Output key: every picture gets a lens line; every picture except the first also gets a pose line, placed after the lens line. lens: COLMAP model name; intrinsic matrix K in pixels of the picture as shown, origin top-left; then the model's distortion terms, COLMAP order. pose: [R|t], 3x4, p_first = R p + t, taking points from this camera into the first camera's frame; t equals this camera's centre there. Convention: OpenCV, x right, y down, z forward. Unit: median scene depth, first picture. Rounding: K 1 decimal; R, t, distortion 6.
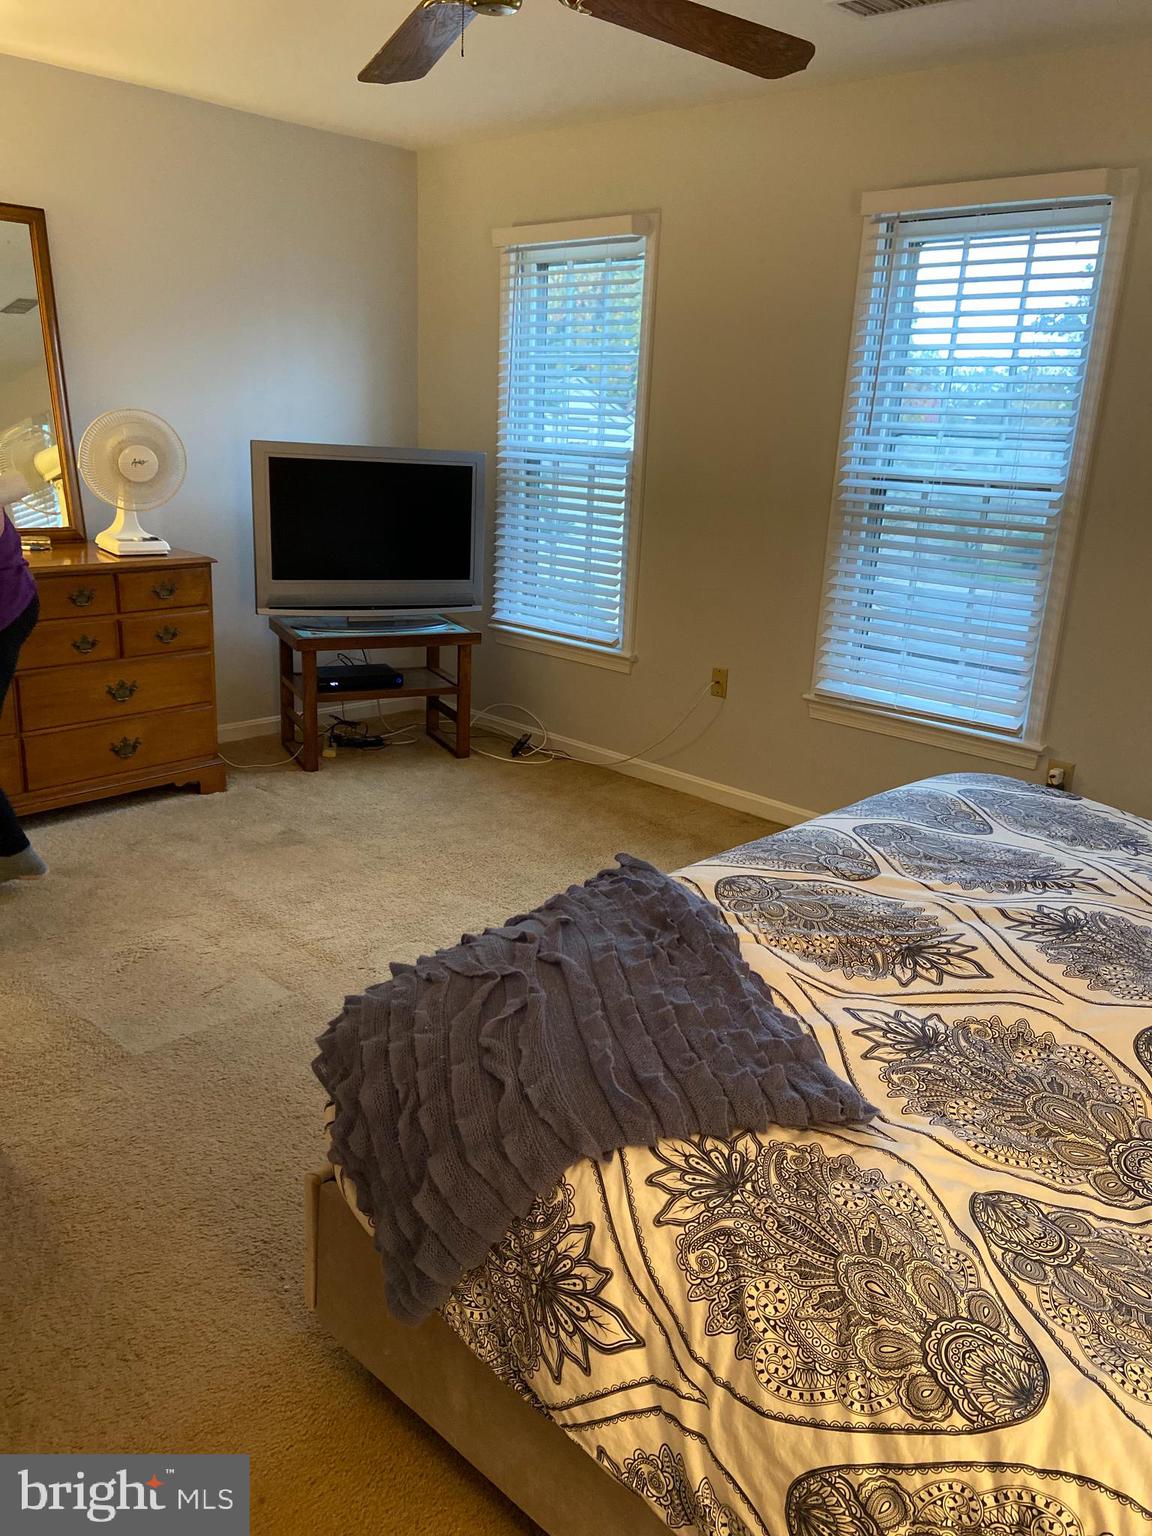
lens RADIAL K [[1164.9, 0, 580.4], [0, 1164.9, 754.9], [0, 0, 1]] dist [0.149873, -0.171826]
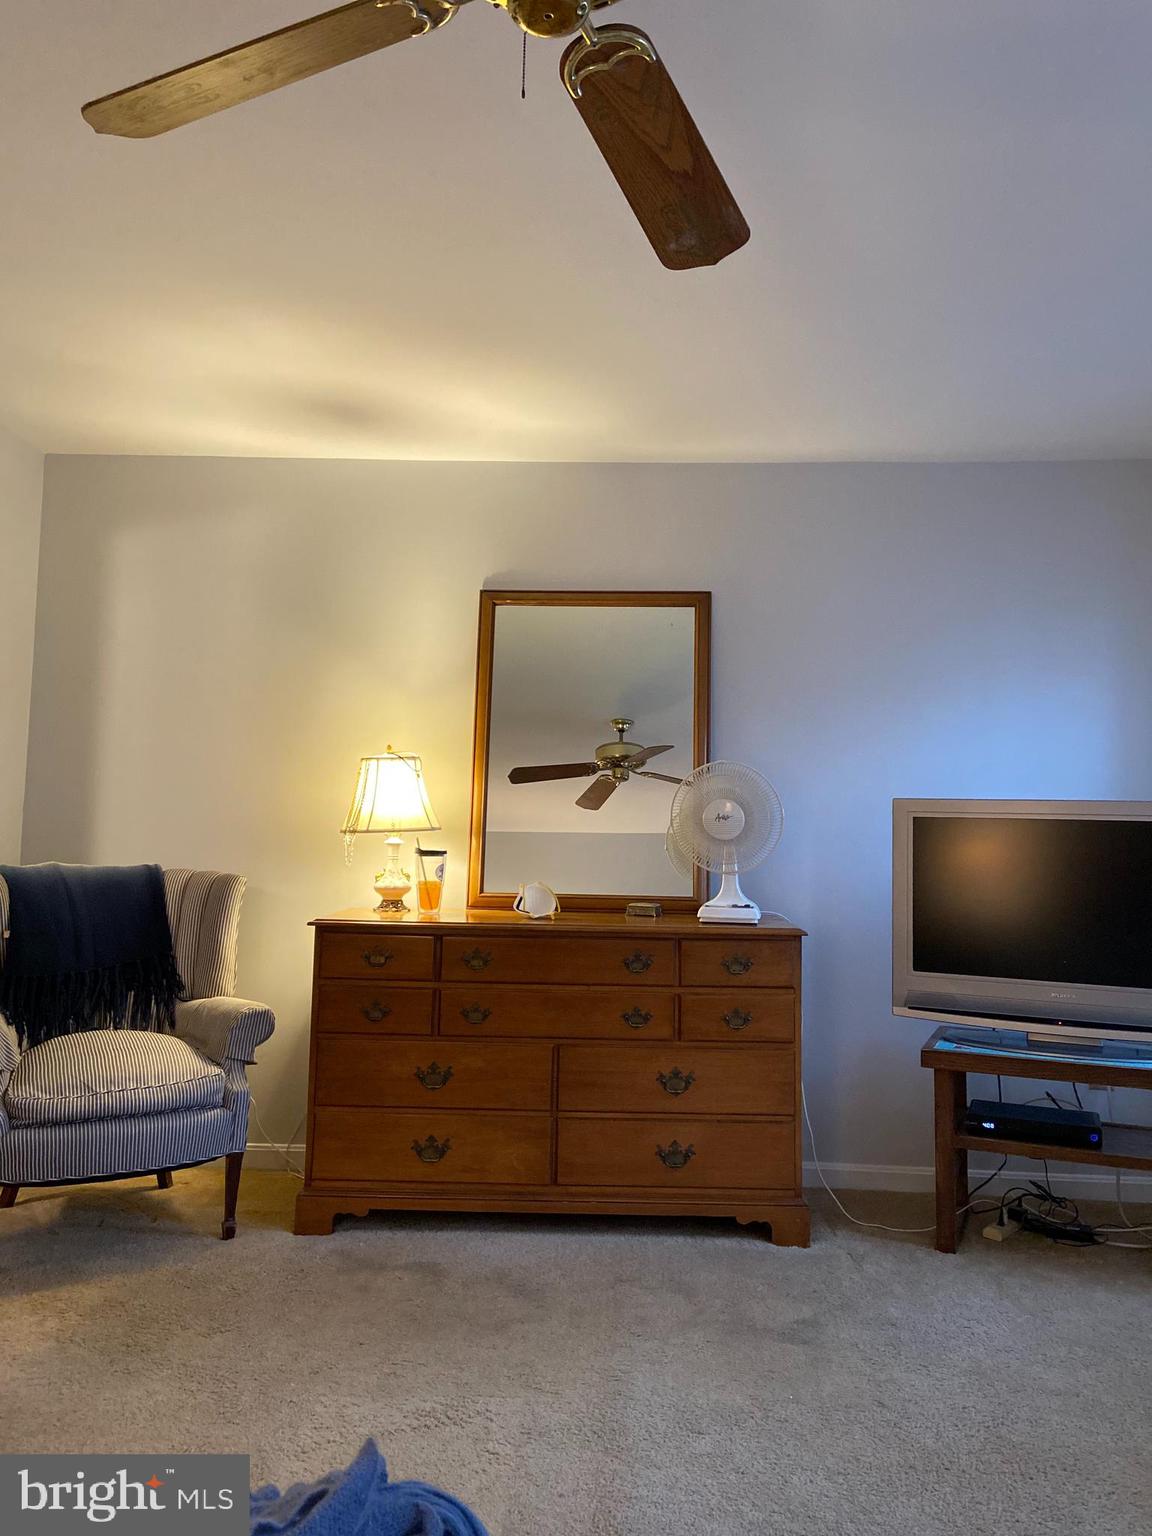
lens RADIAL K [[1164.9, 0, 580.4], [0, 1164.9, 754.9], [0, 0, 1]] dist [0.149873, -0.171826]
pose [[0.659797, -0.091790, -0.745817, 0.204302], [-0.198384, 0.936021, -0.290702, -0.013930], [0.724784, 0.339763, 0.599374, 0.366035]]
